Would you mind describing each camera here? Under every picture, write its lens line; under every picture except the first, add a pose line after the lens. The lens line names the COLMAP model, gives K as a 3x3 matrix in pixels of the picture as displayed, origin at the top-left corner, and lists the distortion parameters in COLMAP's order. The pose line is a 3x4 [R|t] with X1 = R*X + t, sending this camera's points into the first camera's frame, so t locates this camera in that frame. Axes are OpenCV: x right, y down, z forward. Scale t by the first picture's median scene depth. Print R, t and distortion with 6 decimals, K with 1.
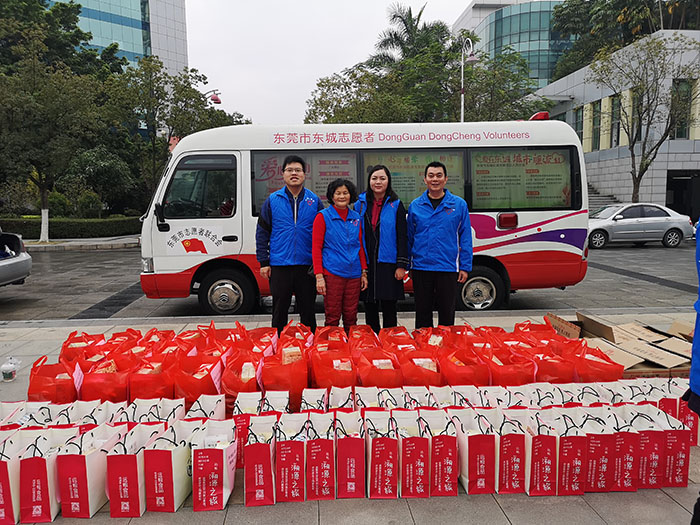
lens RADIAL K [[548.1, 0, 350.0], [0, 548.1, 262.5], [0, 0, 1]] dist [0.074702, -0.070216]
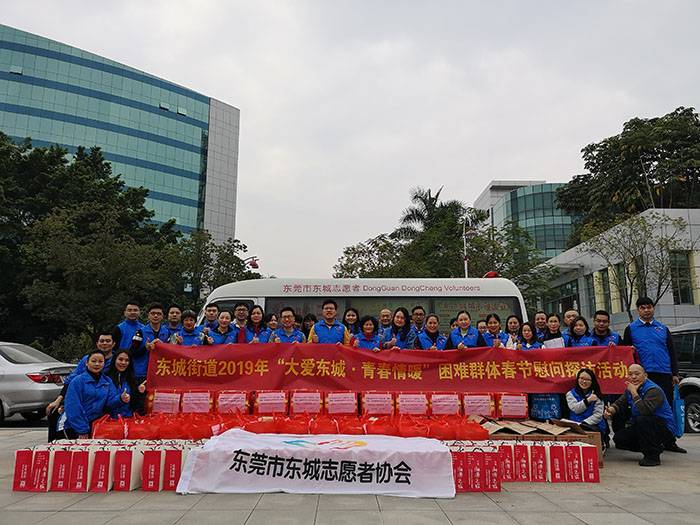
lens RADIAL K [[548.1, 0, 350.0], [0, 548.1, 262.5], [0, 0, 1]] dist [0.074702, -0.070216]
pose [[0.997945, 0.004787, -0.063893, 0.036789], [-0.023161, 0.956721, -0.290083, 0.032836], [0.059739, 0.290967, 0.954866, -0.093423]]
